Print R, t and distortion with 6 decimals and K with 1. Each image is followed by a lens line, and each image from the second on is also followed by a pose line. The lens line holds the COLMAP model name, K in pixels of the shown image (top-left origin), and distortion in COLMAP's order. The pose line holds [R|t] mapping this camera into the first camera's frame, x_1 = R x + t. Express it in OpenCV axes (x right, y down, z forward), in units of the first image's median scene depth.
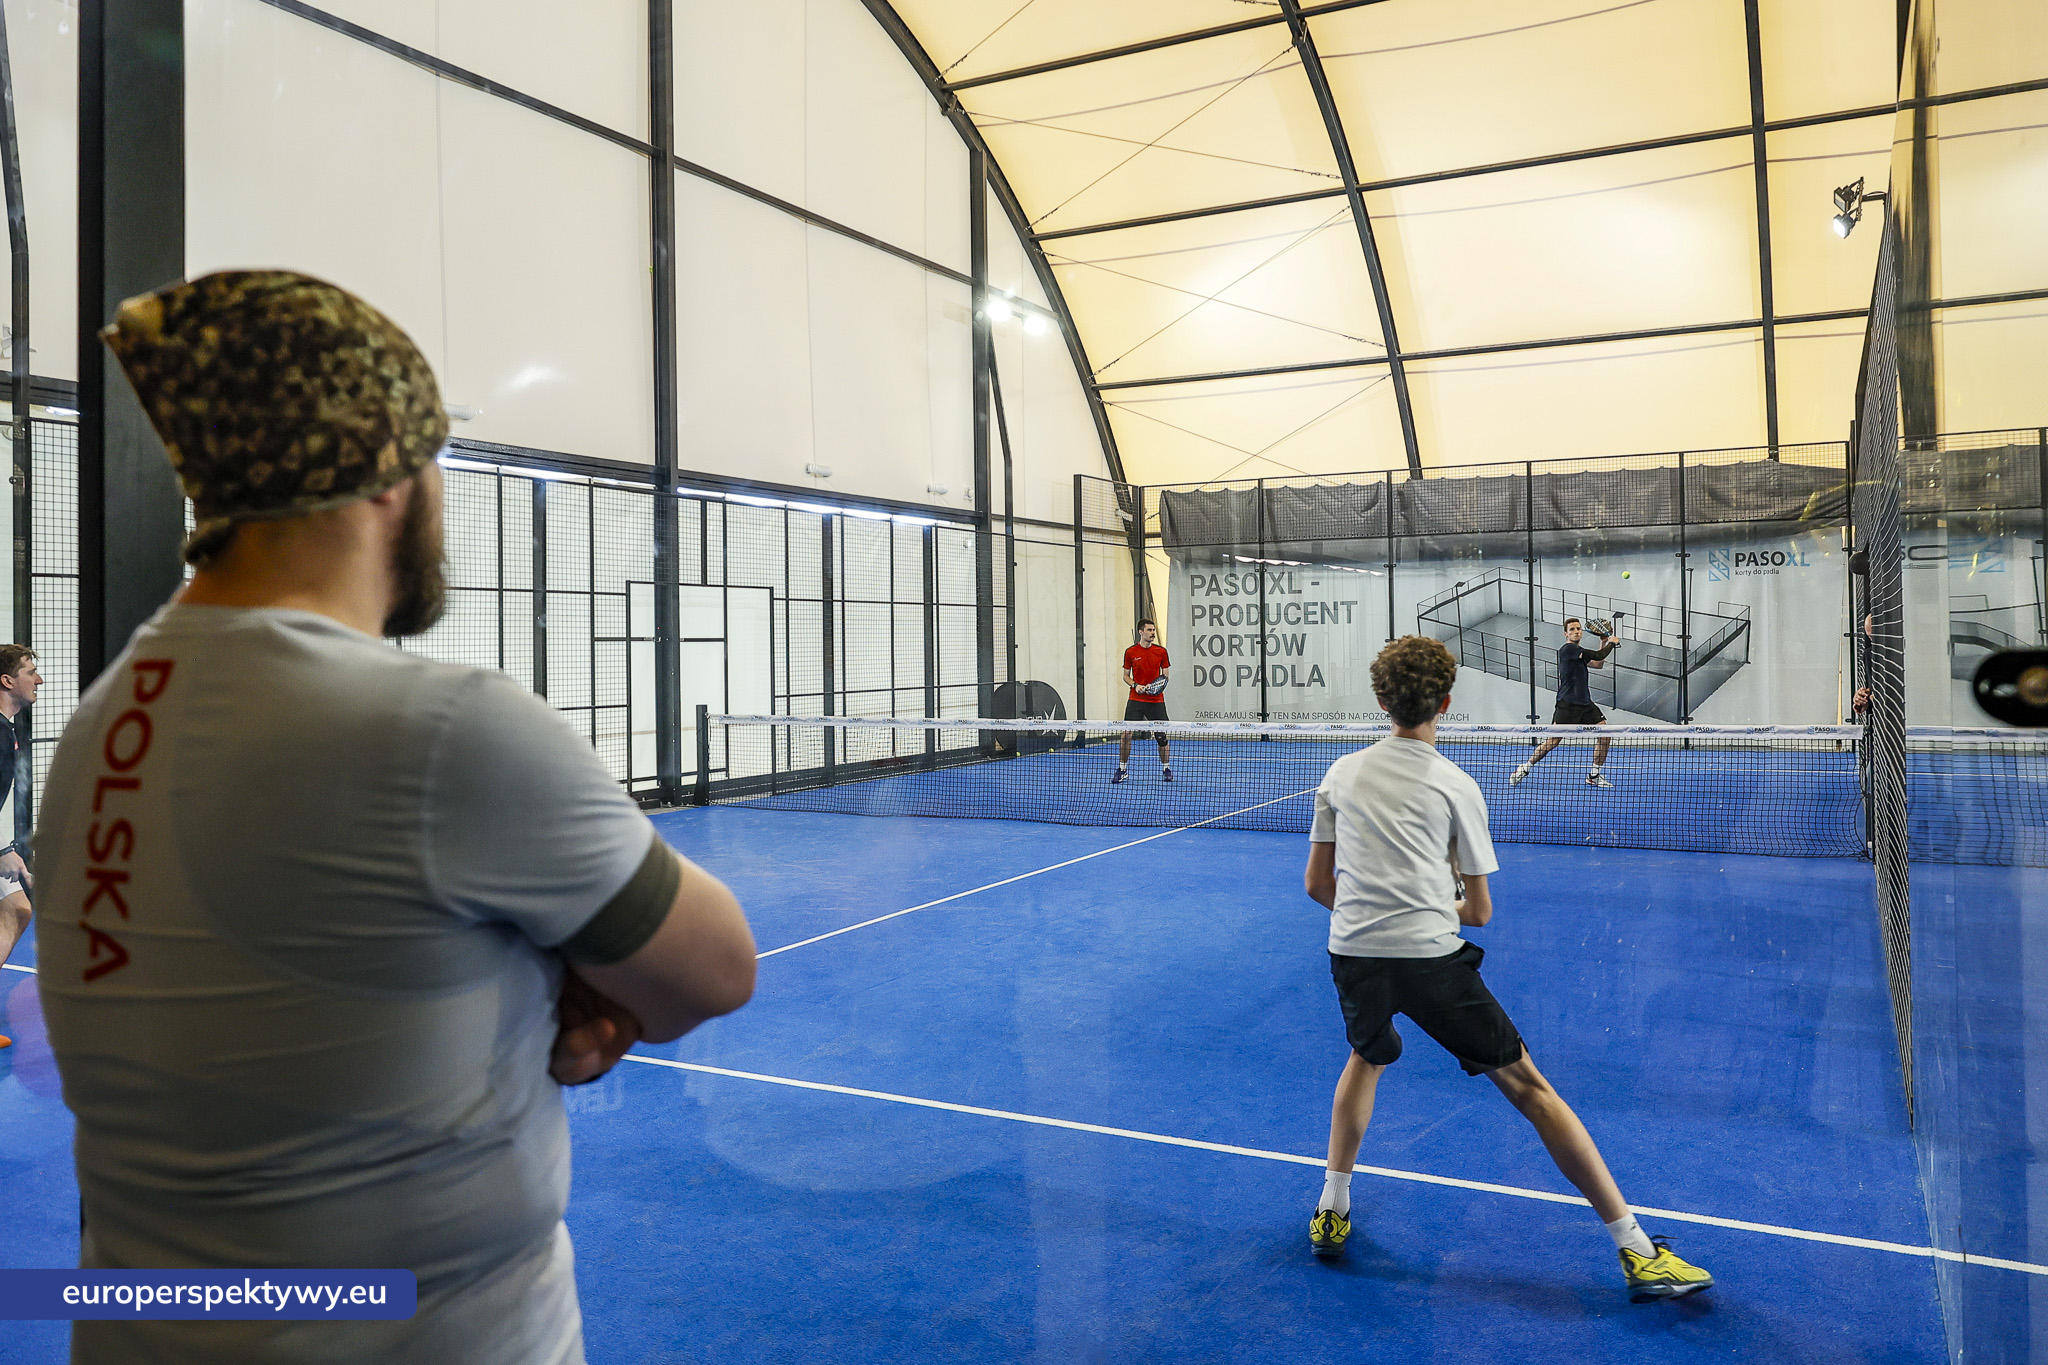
lens RADIAL K [[1461.4, 0, 1083.8], [0, 1461.4, 680.0], [0, 0, 1]] dist [0.001046, 0.001495]
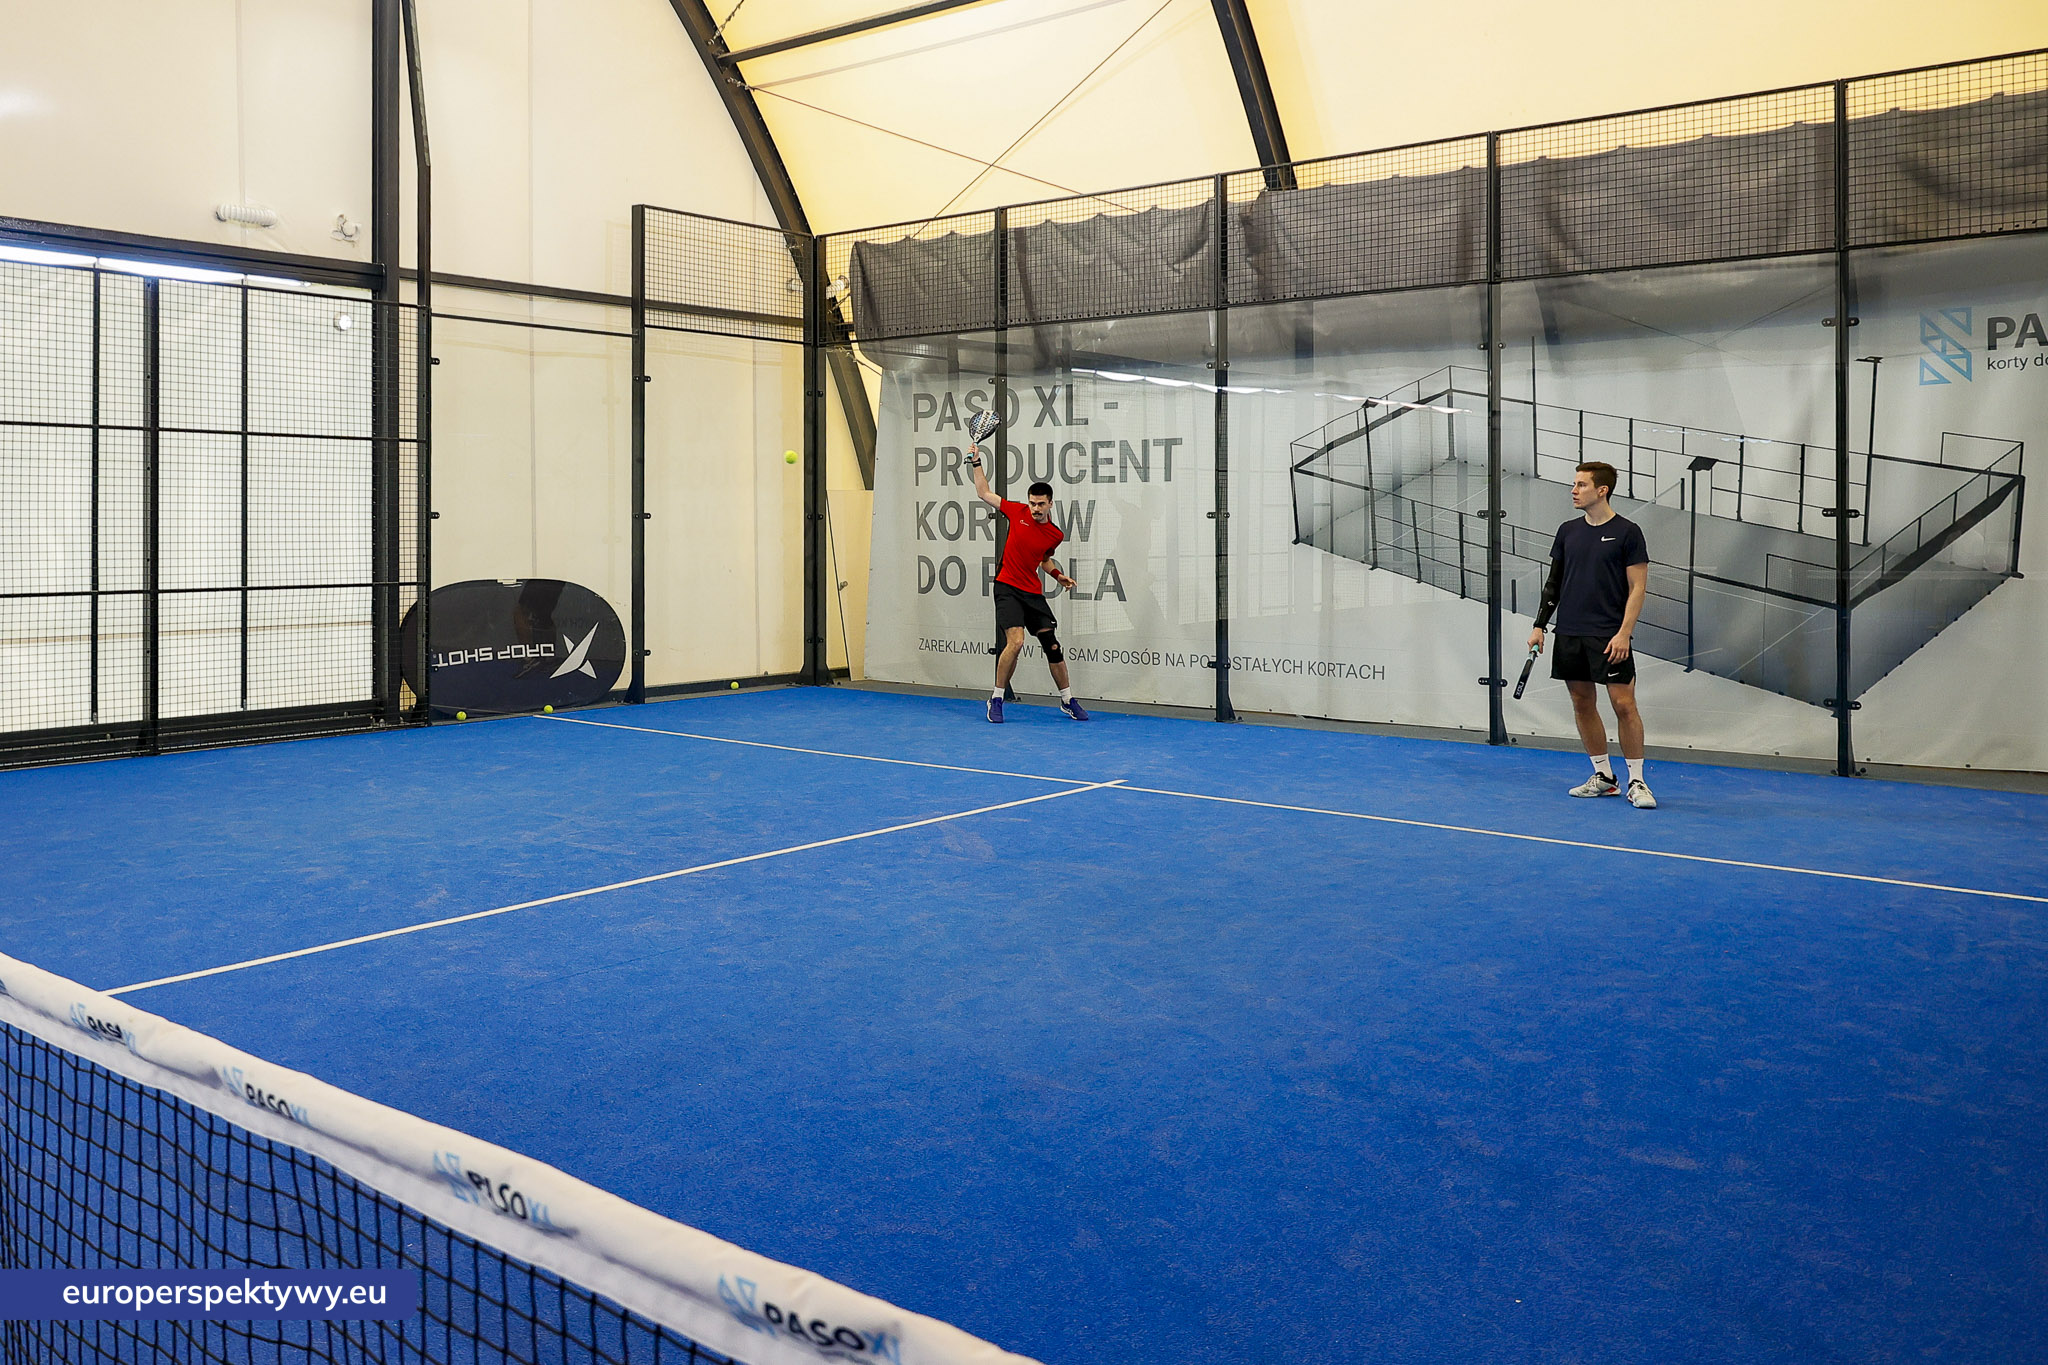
lens RADIAL K [[1440.5, 0, 1086.2], [0, 1440.5, 567.4], [0, 0, 1]] dist [0.012941, 0.002368]
pose [[0.965837, 0.020887, -0.258305, 0.295900], [-0.019102, 0.999773, 0.009416, -0.012670], [0.258444, -0.004161, 0.966017, 0.511589]]
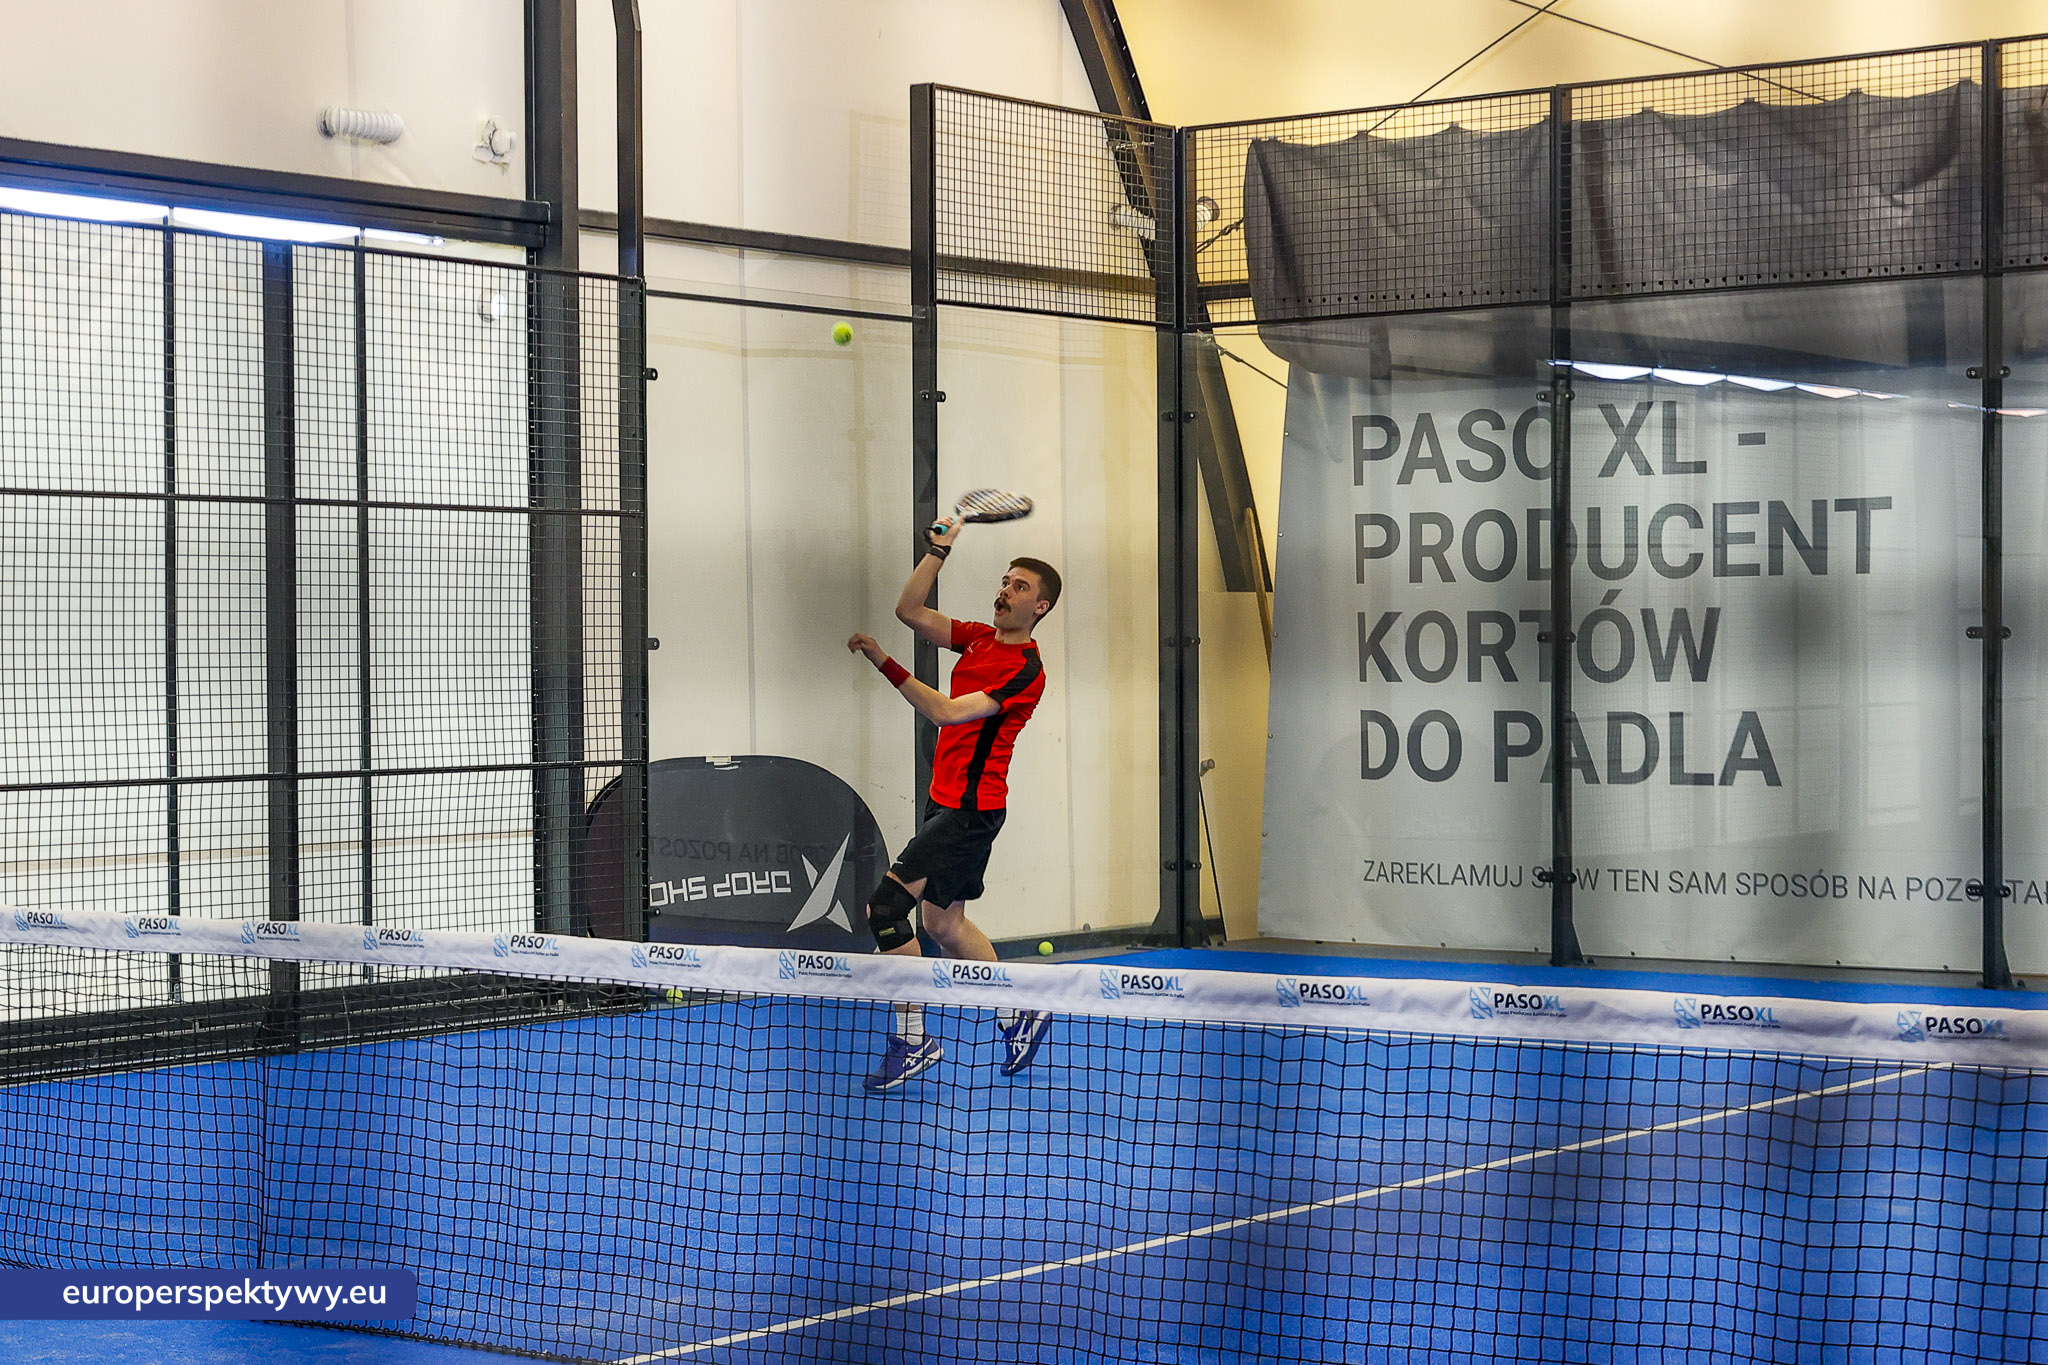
lens RADIAL K [[3516.5, 0, 1023.2], [0, 3516.5, 870.1], [0, 0, 1]] dist [0.011265, 0.022013]
pose [[0.977938, 0.017537, -0.208158, 0.169835], [-0.009607, 0.999191, 0.039048, -0.004965], [0.208675, -0.036186, 0.977315, 0.273948]]
